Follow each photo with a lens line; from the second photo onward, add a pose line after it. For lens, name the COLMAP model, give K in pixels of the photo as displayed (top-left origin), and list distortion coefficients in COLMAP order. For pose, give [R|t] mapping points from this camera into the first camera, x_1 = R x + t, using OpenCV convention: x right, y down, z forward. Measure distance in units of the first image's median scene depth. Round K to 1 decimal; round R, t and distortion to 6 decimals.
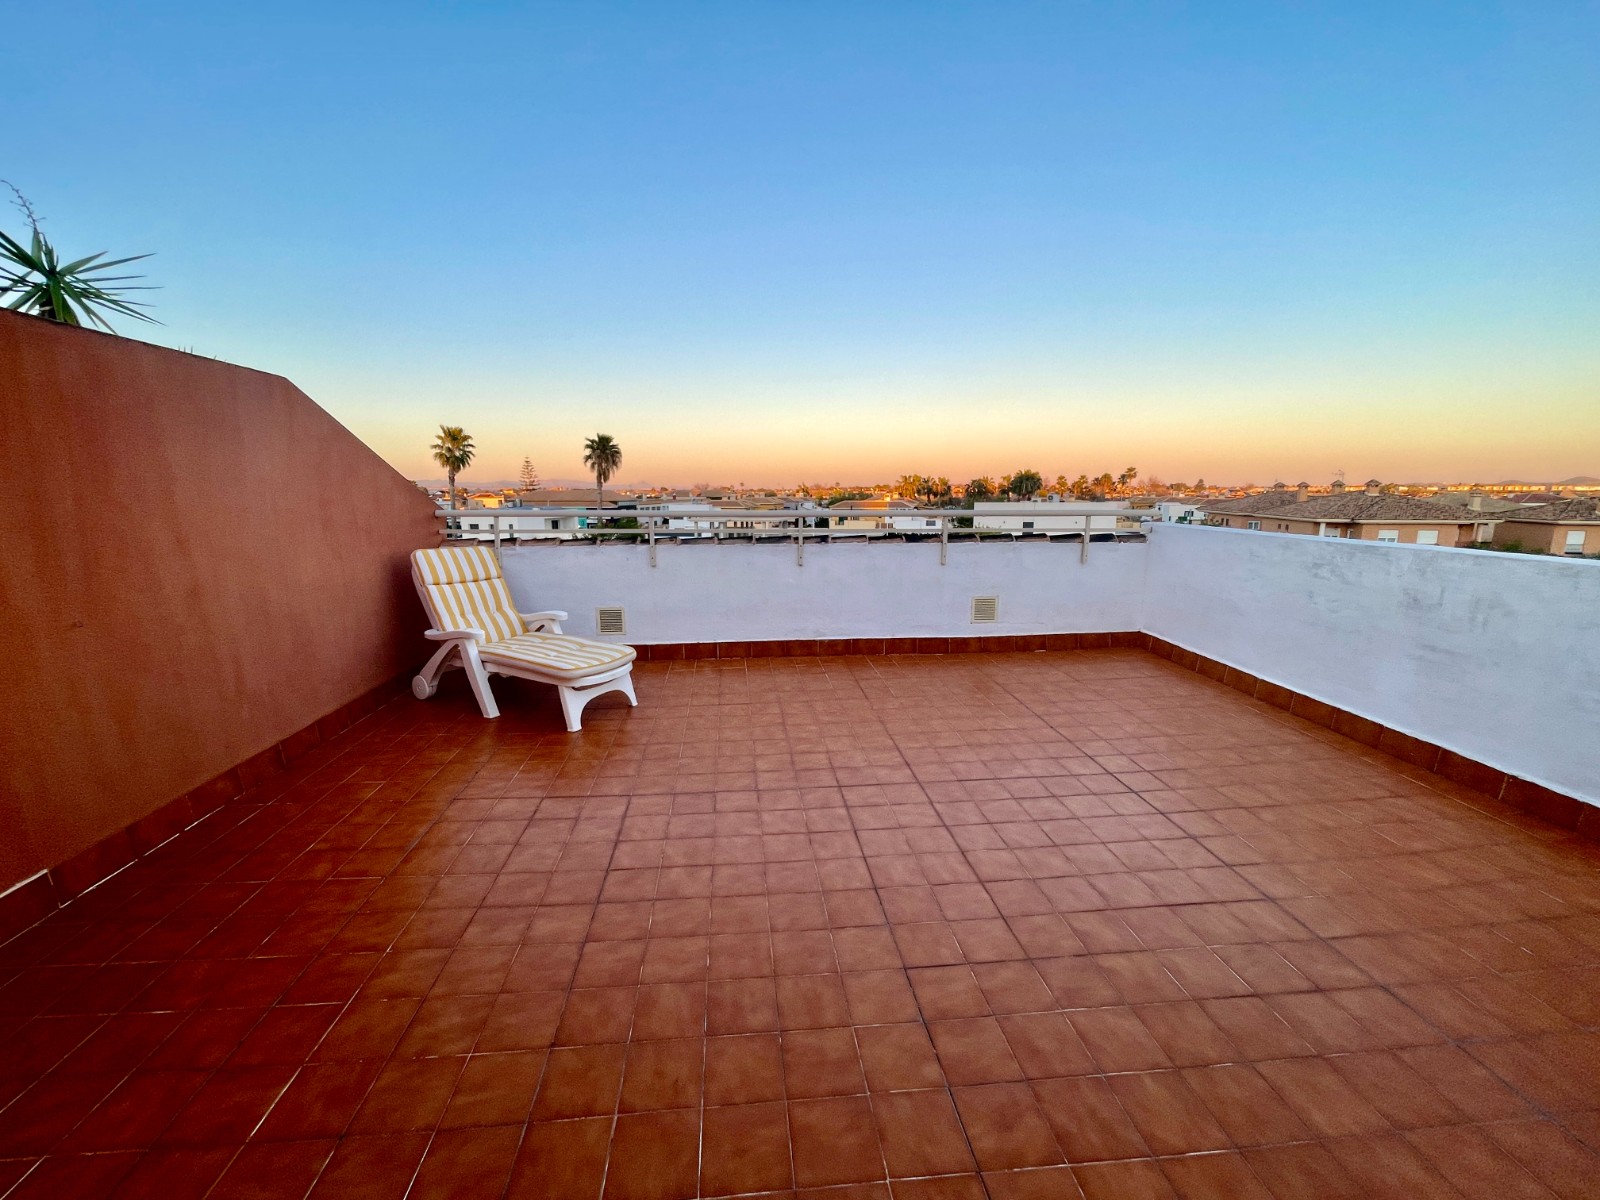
lens RADIAL K [[640.6, 0, 794.8], [0, 640.6, 604.0], [0, 0, 1]] dist [-0.004664, -0.000112]
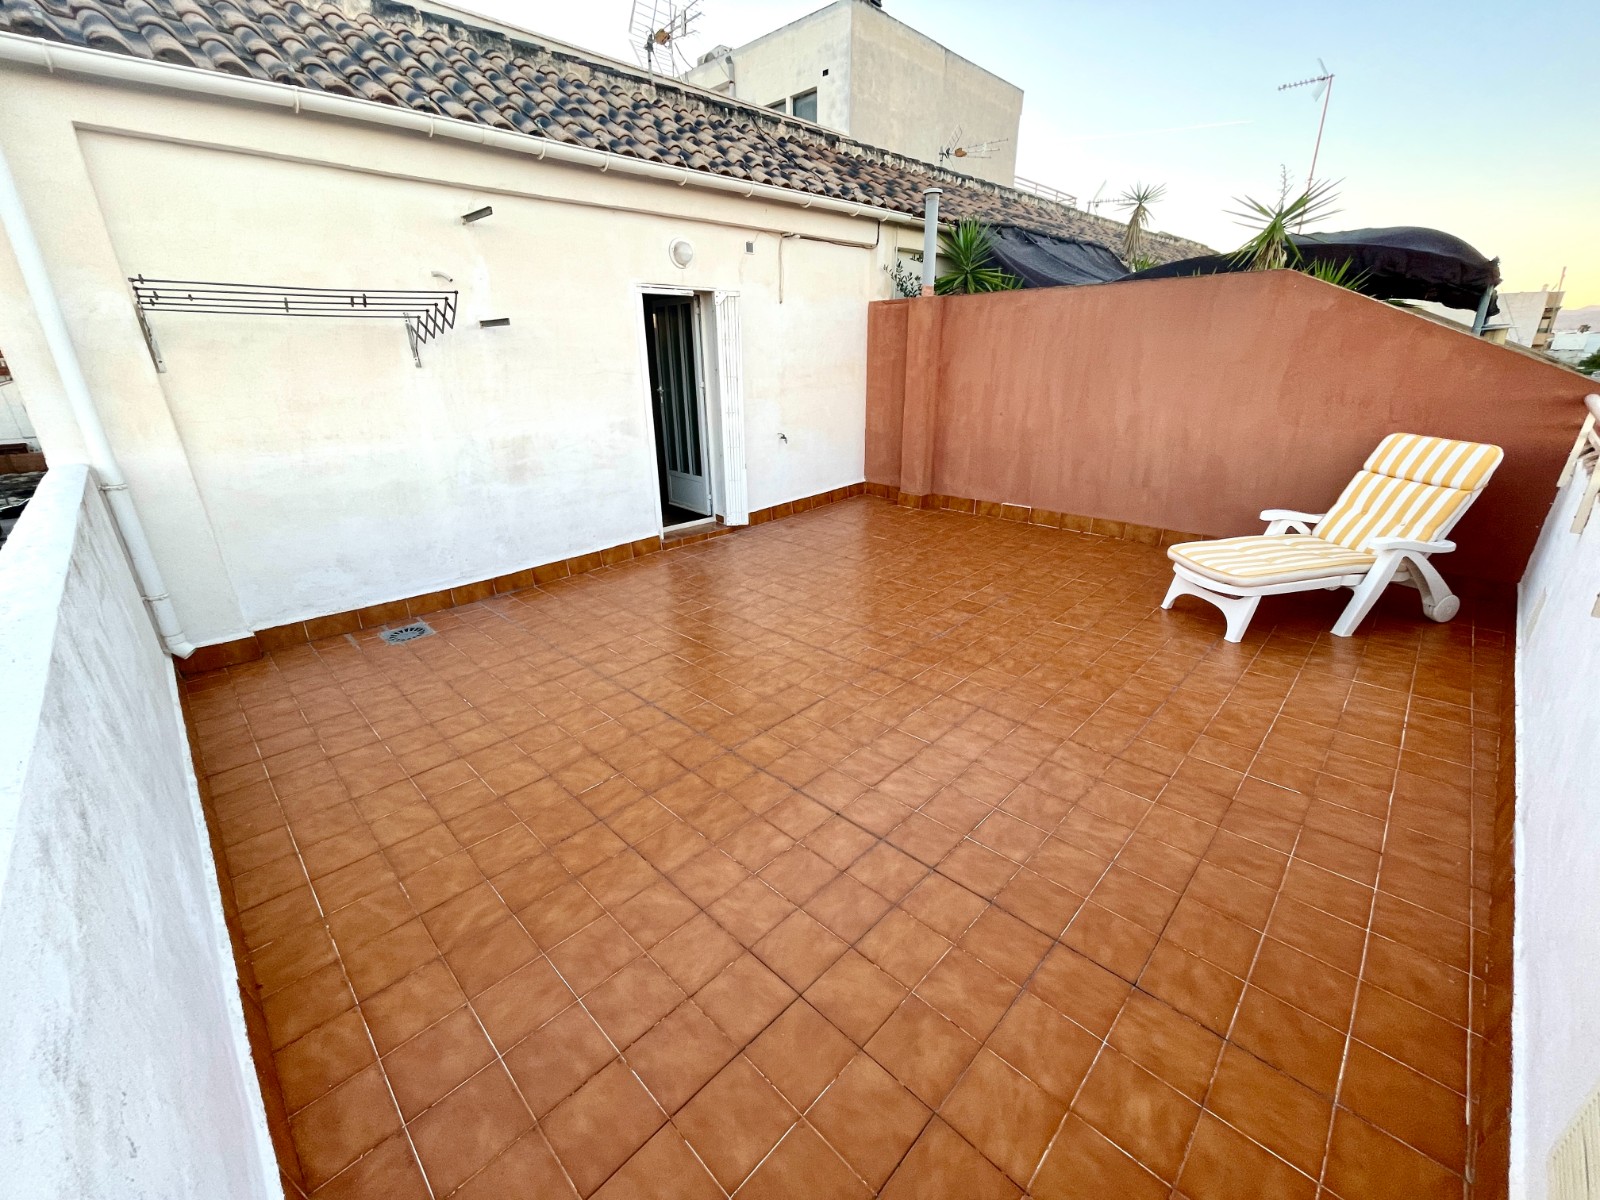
lens RADIAL K [[640.6, 0, 800.9], [0, 640.6, 595.8], [0, 0, 1]] dist [-0.004664, -0.000112]
pose [[-0.762782, 0.246392, -0.597875, 0.765971], [-0.096616, 0.870763, 0.482117, -0.280501], [0.639397, 0.425515, -0.640397, 1.325970]]
